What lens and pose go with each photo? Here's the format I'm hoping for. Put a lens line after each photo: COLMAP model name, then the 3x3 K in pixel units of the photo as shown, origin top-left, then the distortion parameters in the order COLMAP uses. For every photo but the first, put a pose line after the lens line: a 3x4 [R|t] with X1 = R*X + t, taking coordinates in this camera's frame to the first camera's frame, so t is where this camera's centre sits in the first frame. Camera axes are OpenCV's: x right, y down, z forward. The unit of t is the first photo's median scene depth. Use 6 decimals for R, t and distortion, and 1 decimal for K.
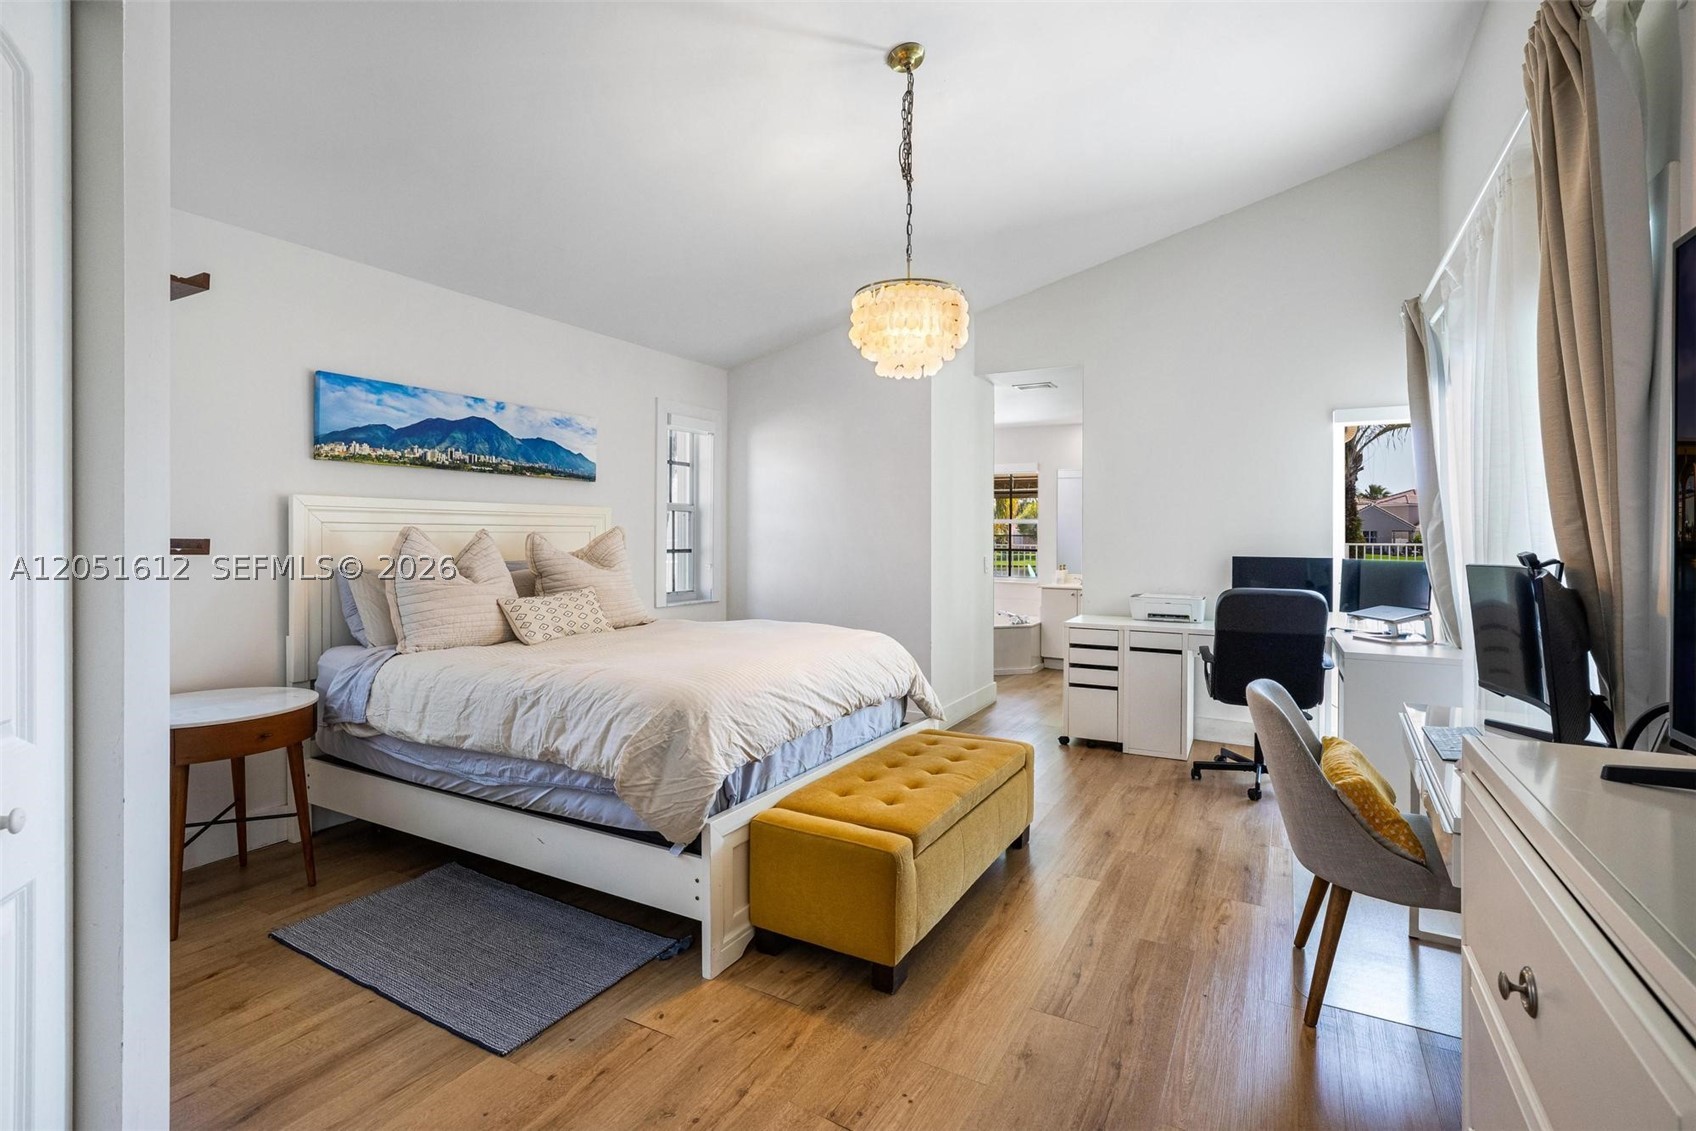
lens RADIAL K [[792.6, 0, 862.8], [0, 792.6, 532.1], [0, 0, 1]] dist [-0.001151, 0.001018]
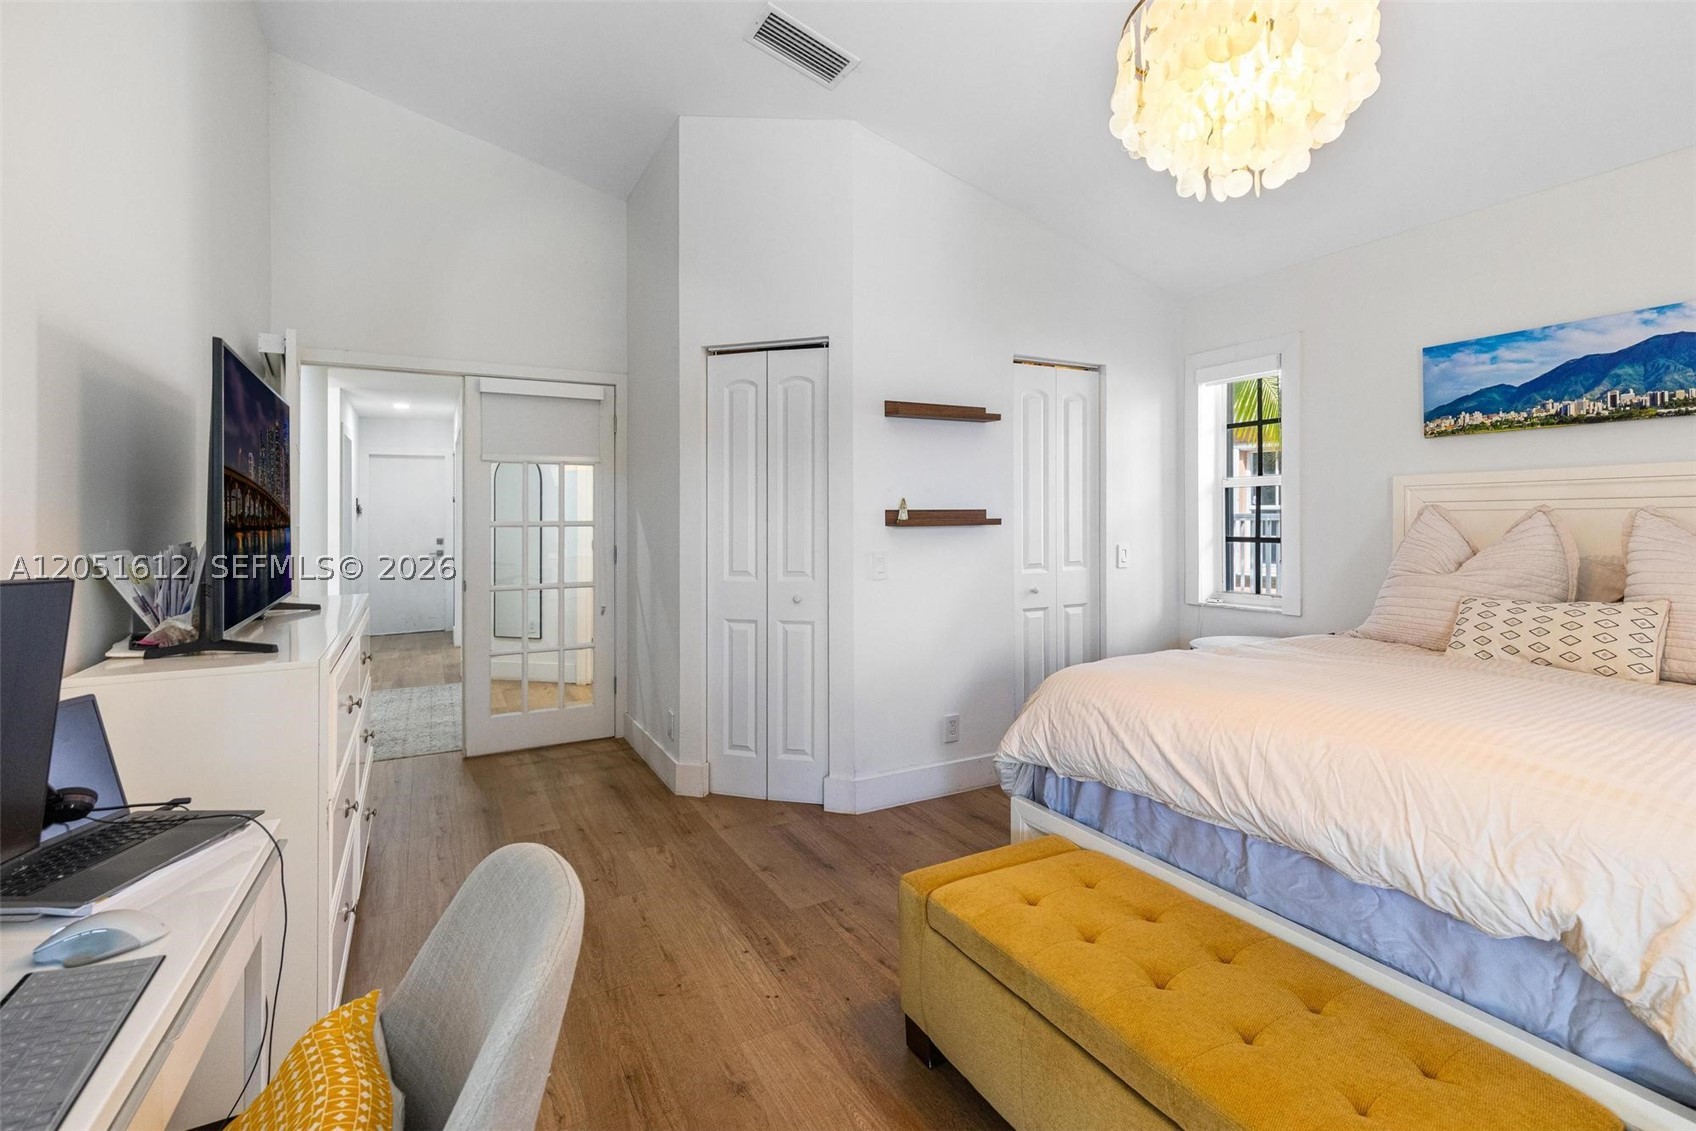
lens RADIAL K [[792.6, 0, 862.8], [0, 792.6, 532.1], [0, 0, 1]] dist [-0.001151, 0.001018]
pose [[-0.539070, 0.011619, -0.842181, 0.489672], [0.008882, 0.999928, 0.008110, 0.010119], [0.842214, -0.003108, -0.539135, 0.888537]]
